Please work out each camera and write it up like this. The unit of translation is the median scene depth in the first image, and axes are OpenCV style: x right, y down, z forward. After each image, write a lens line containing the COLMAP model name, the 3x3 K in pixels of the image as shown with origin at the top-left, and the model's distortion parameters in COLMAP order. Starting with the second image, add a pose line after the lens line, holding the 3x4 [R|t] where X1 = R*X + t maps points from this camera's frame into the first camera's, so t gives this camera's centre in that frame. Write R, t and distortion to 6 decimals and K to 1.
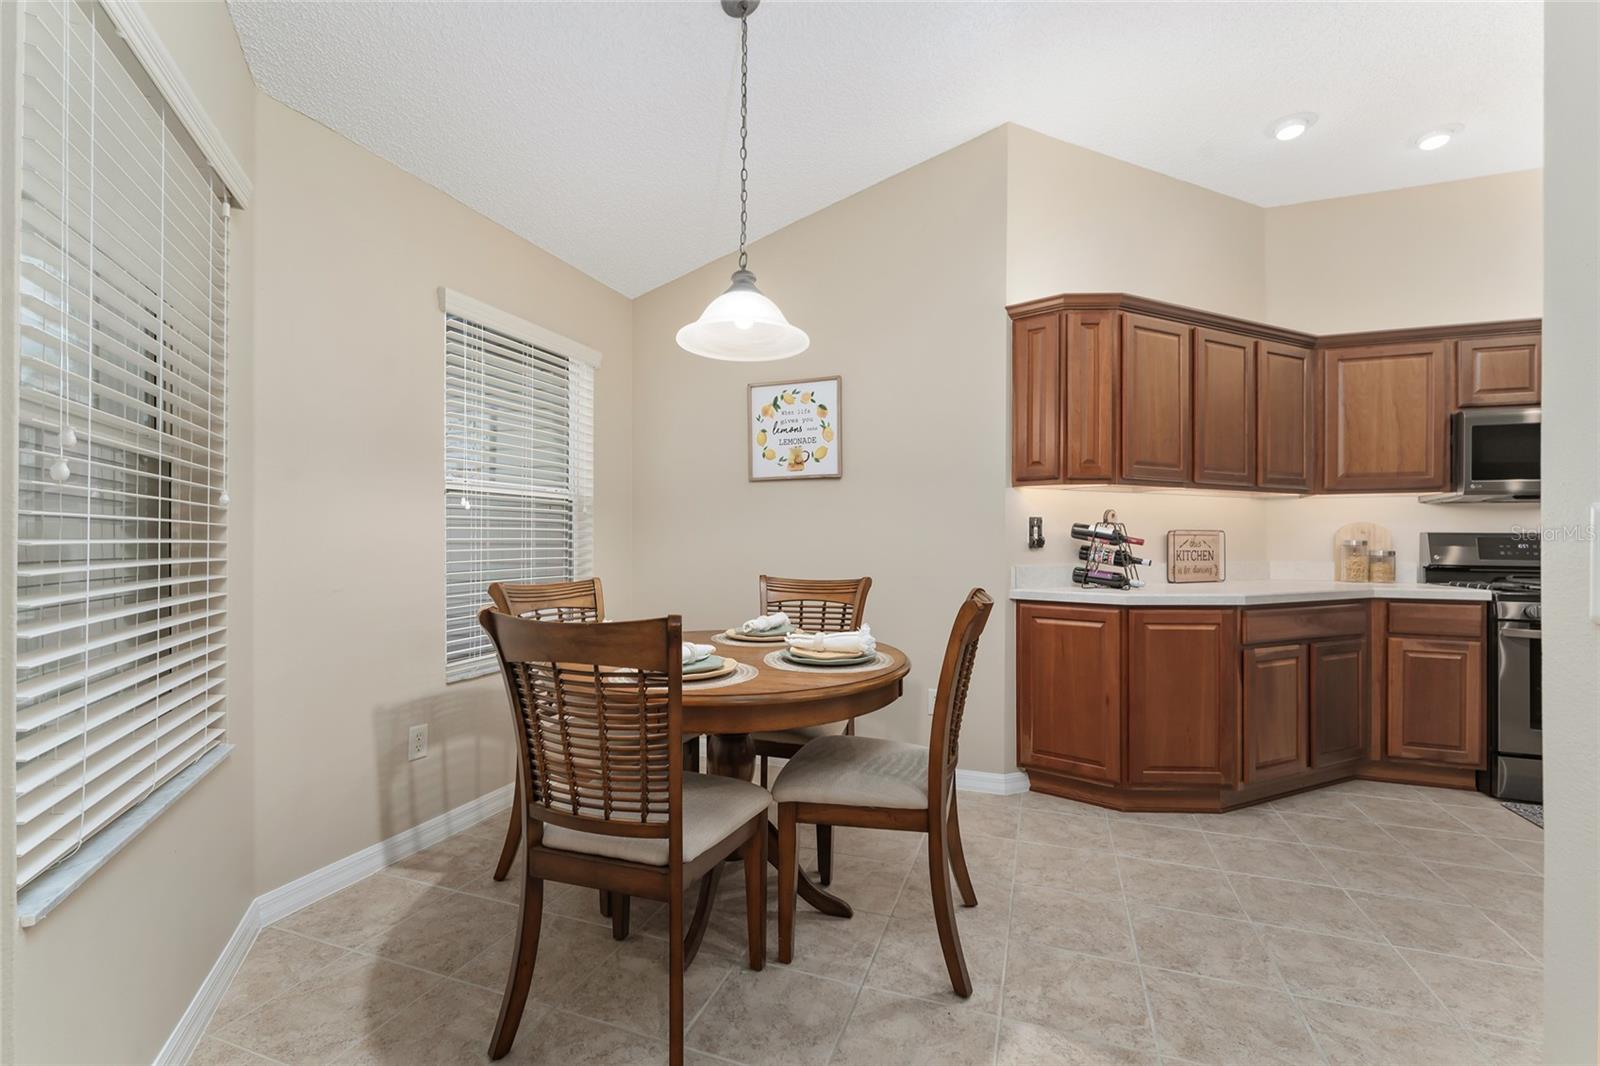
lens RADIAL K [[674.9, 0, 800.2], [0, 674.9, 539.9], [0, 0, 1]] dist [0.003256, -0.000552]
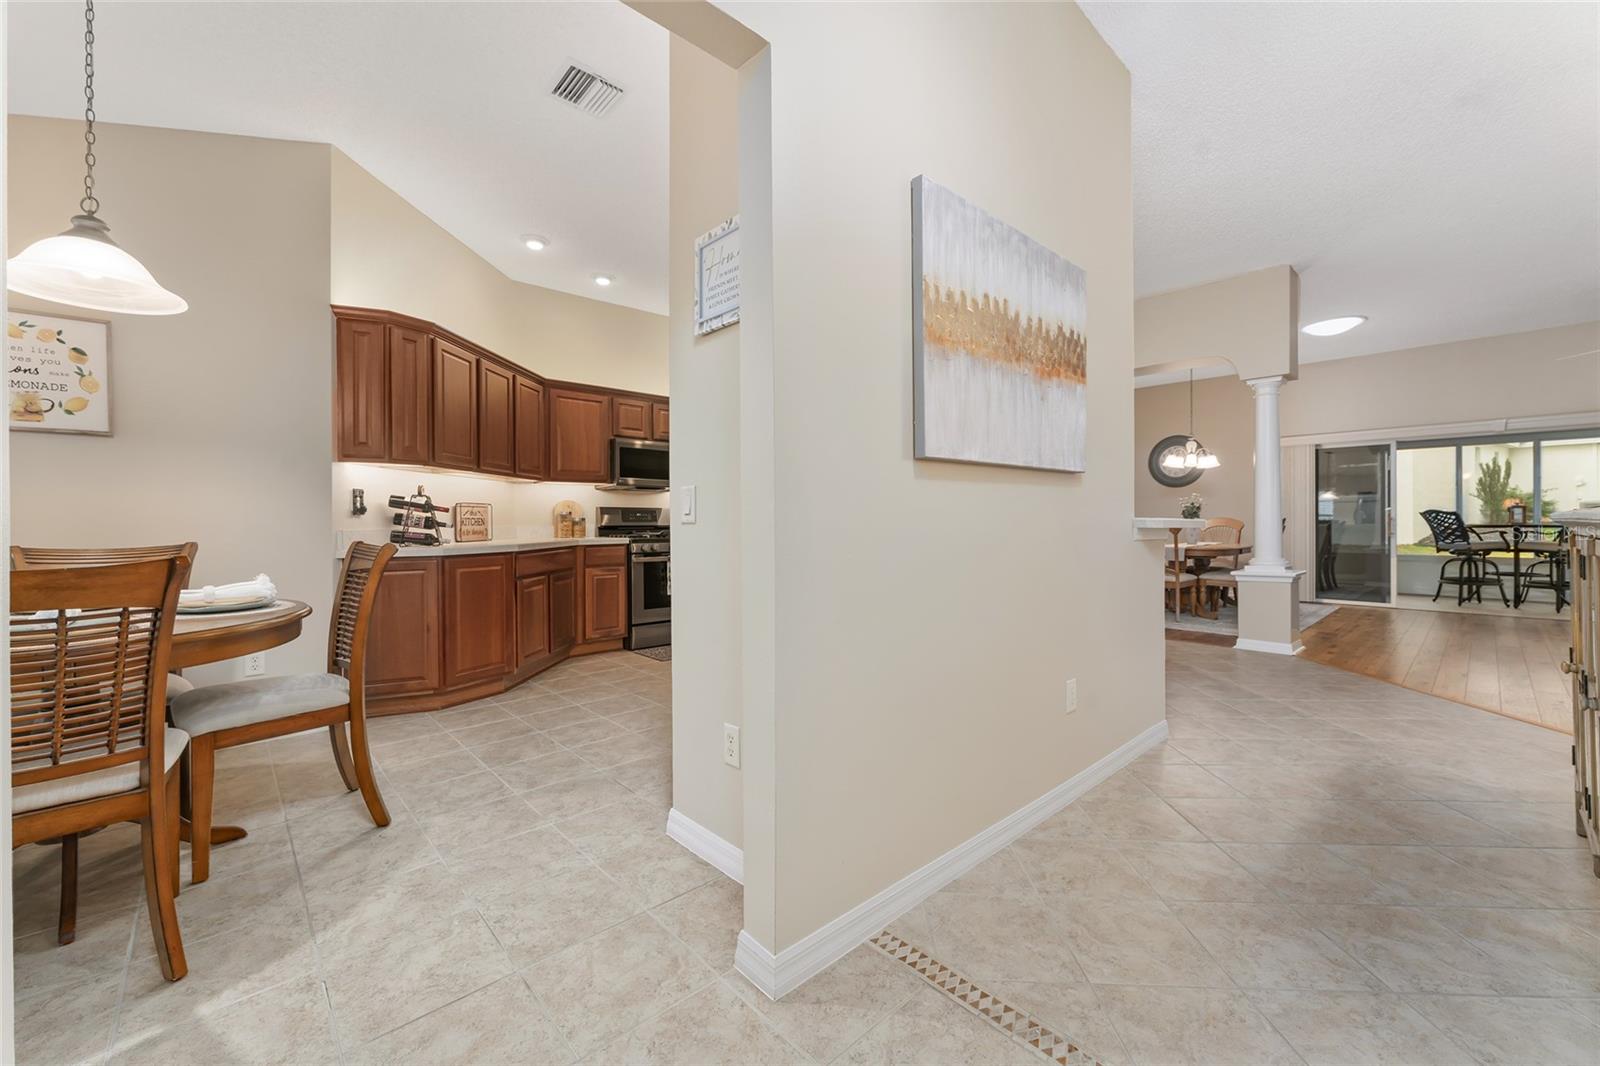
lens RADIAL K [[636.6, 0, 802.1], [0, 636.6, 524.8], [0, 0, 1]] dist [0.003396, -0.001357]
pose [[0.460172, -0.012669, 0.887740, -0.286188], [0.005870, 0.999920, 0.011227, 0.021844], [-0.887811, 0.000045, 0.460209, -0.205290]]
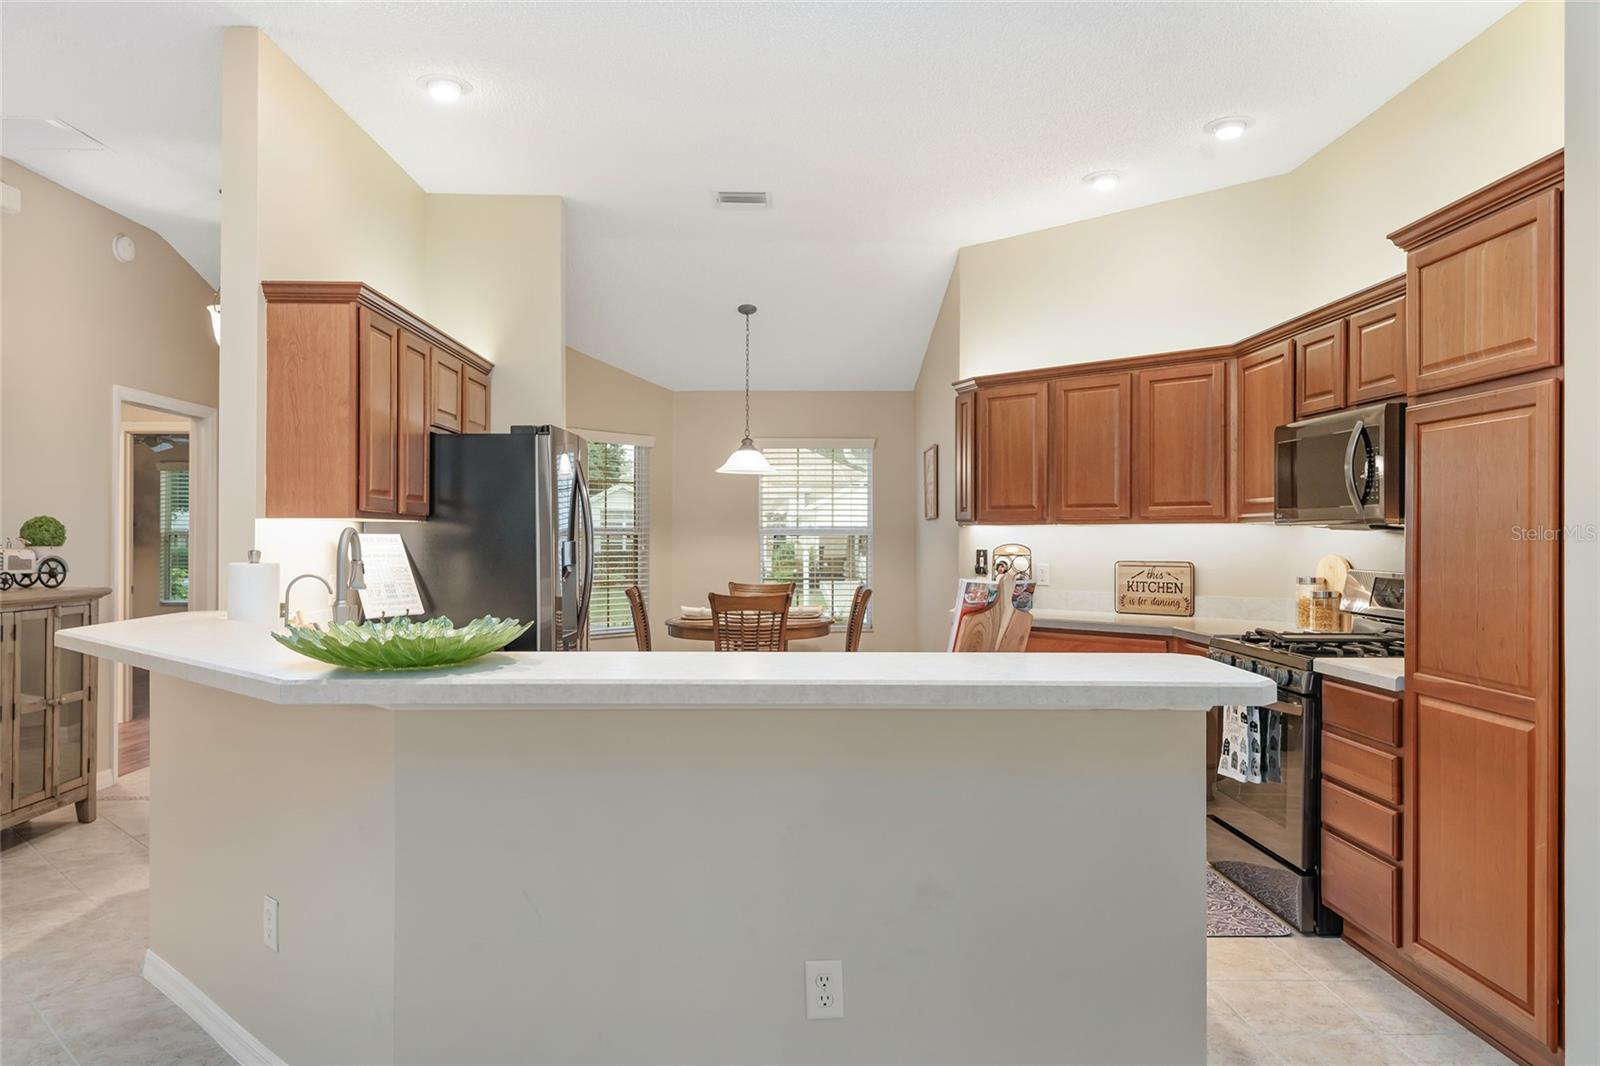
lens RADIAL K [[1070.3, 0, 795.3], [0, 1070.3, 535.8], [0, 0, 1]] dist [0.022421, -0.004439]
pose [[0.355655, -0.006730, -0.934593, 2.104697], [0.002983, 0.999977, -0.006065, -0.048723], [0.934613, -0.000631, 0.355667, -0.036986]]
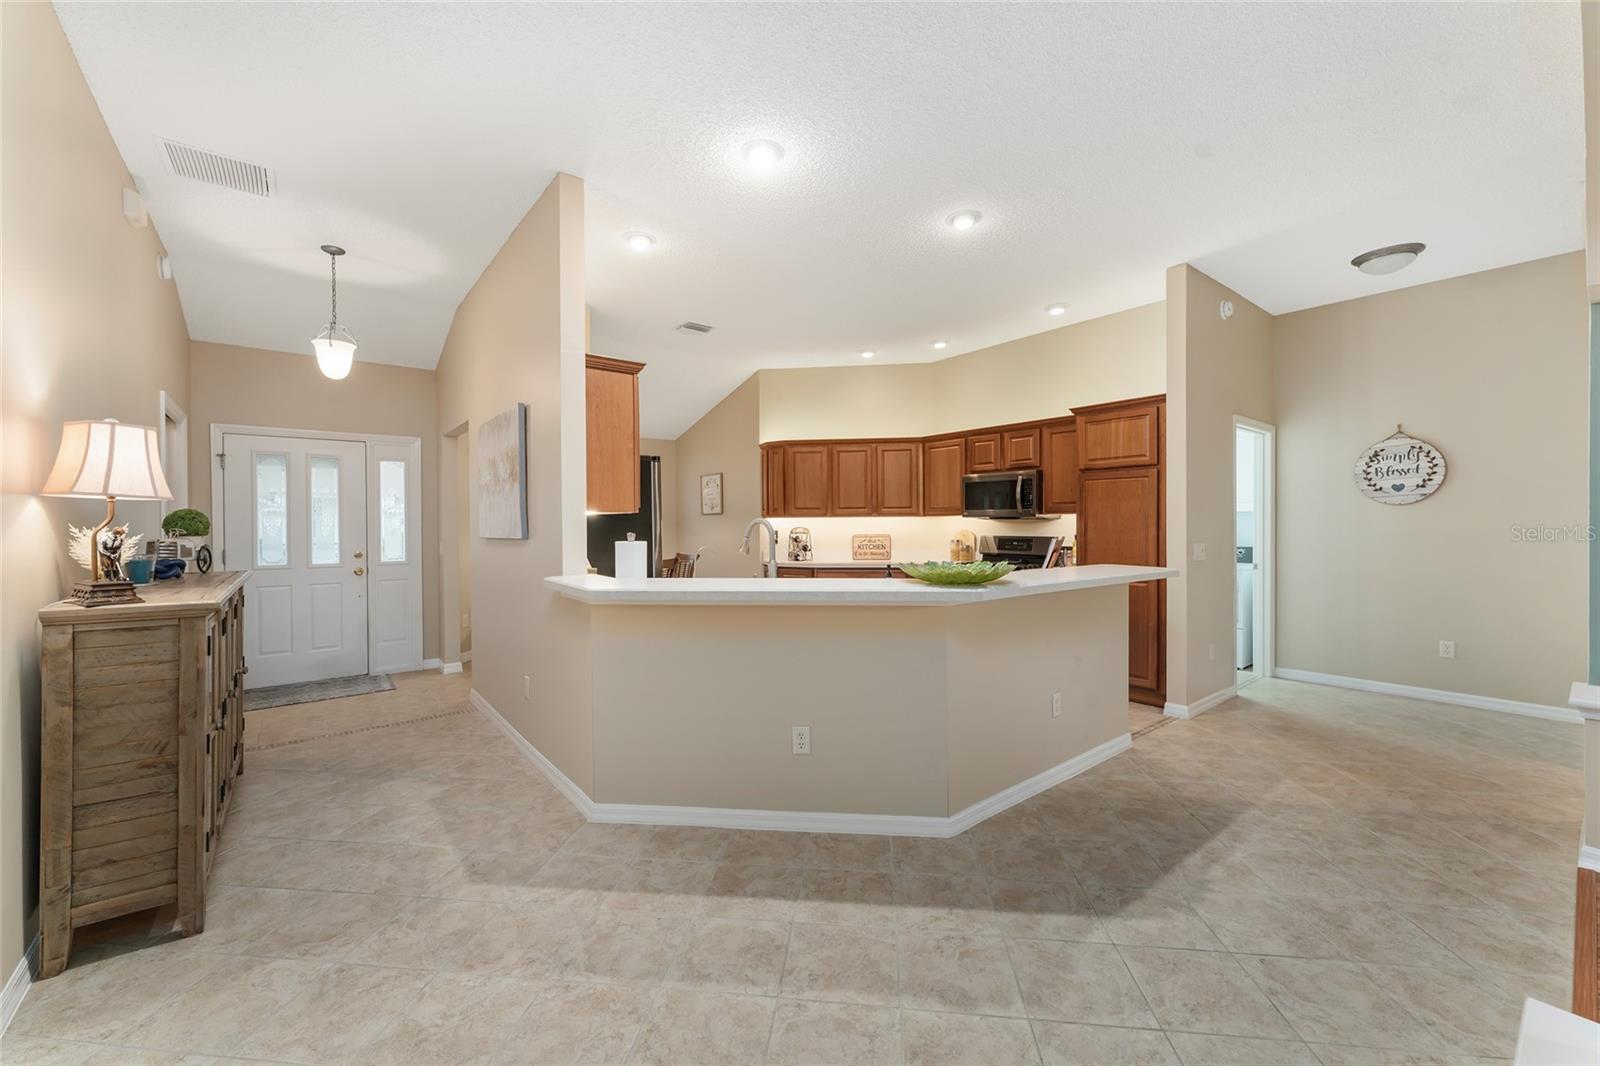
lens RADIAL K [[636.6, 0, 800.8], [0, 636.6, 530.9], [0, 0, 1]] dist [0.003396, -0.001357]
pose [[0.848626, -0.006440, -0.528954, 1.632302], [0.013093, 0.999875, 0.008834, -0.051358], [0.528831, -0.014422, 0.848605, -0.874535]]
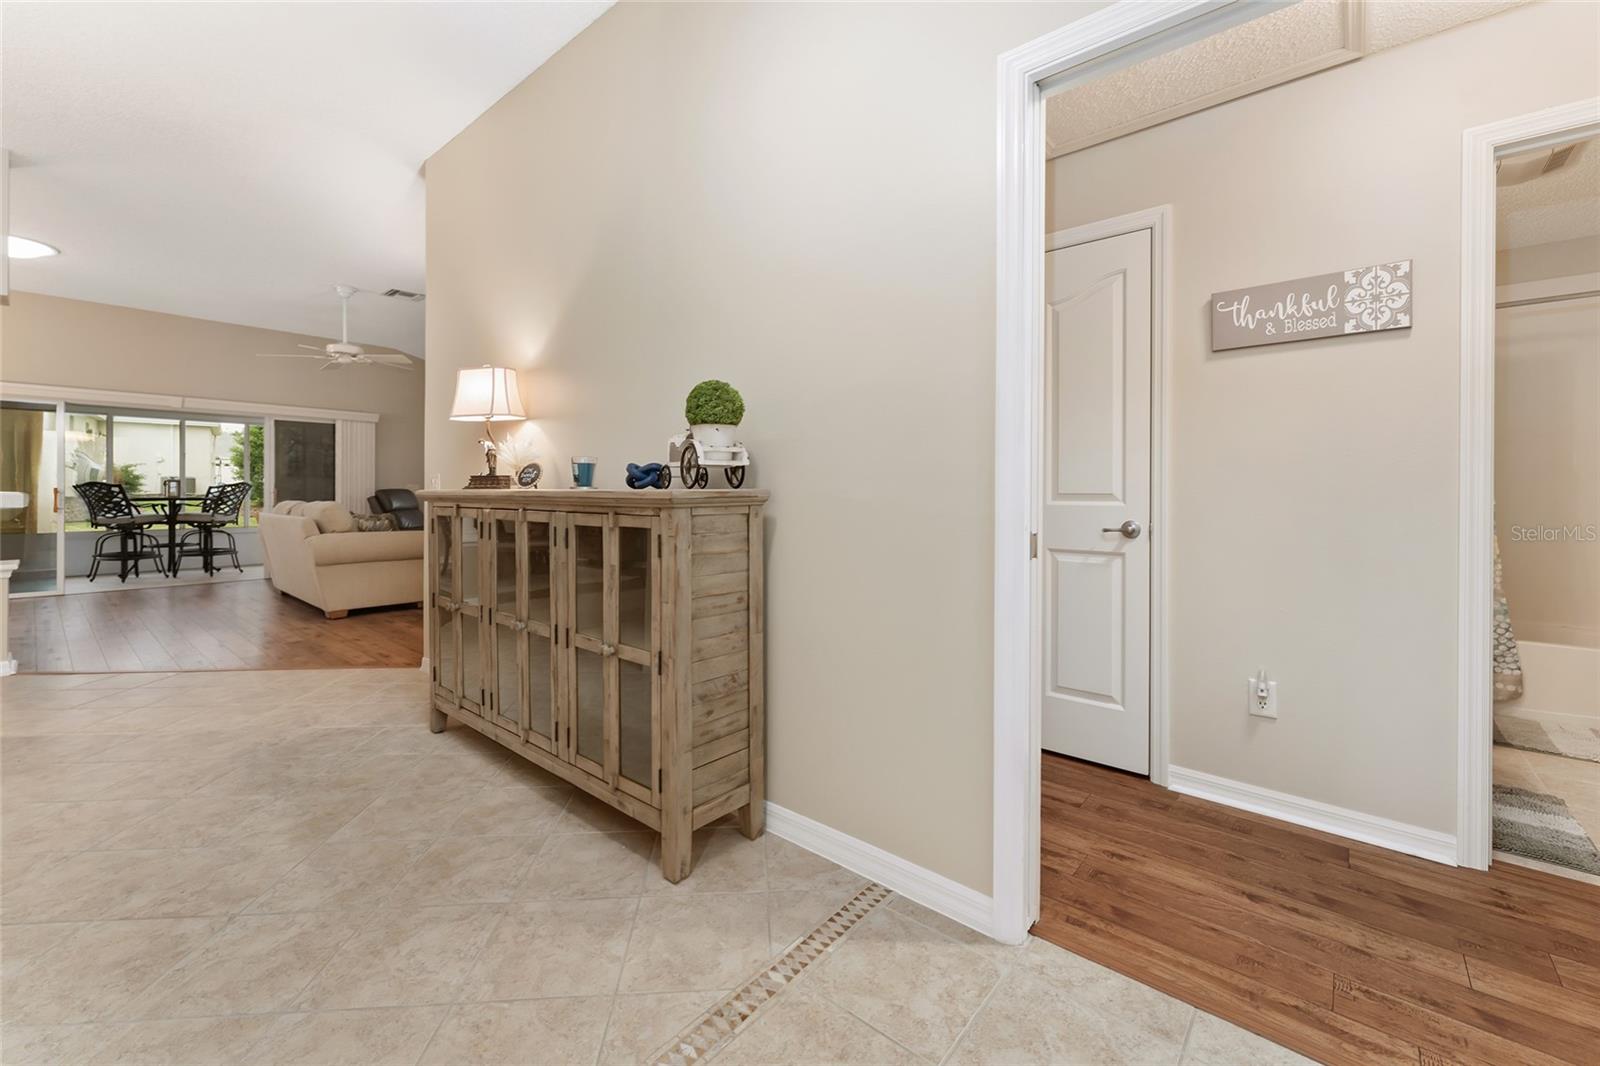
lens RADIAL K [[636.6, 0, 796.0], [0, 636.6, 501.5], [0, 0, 1]] dist [0.003396, -0.001357]
pose [[-0.937930, -0.016241, 0.346445, -0.092005], [-0.013459, 0.999855, 0.010436, 0.018637], [-0.346564, 0.005126, -0.938012, 0.051187]]
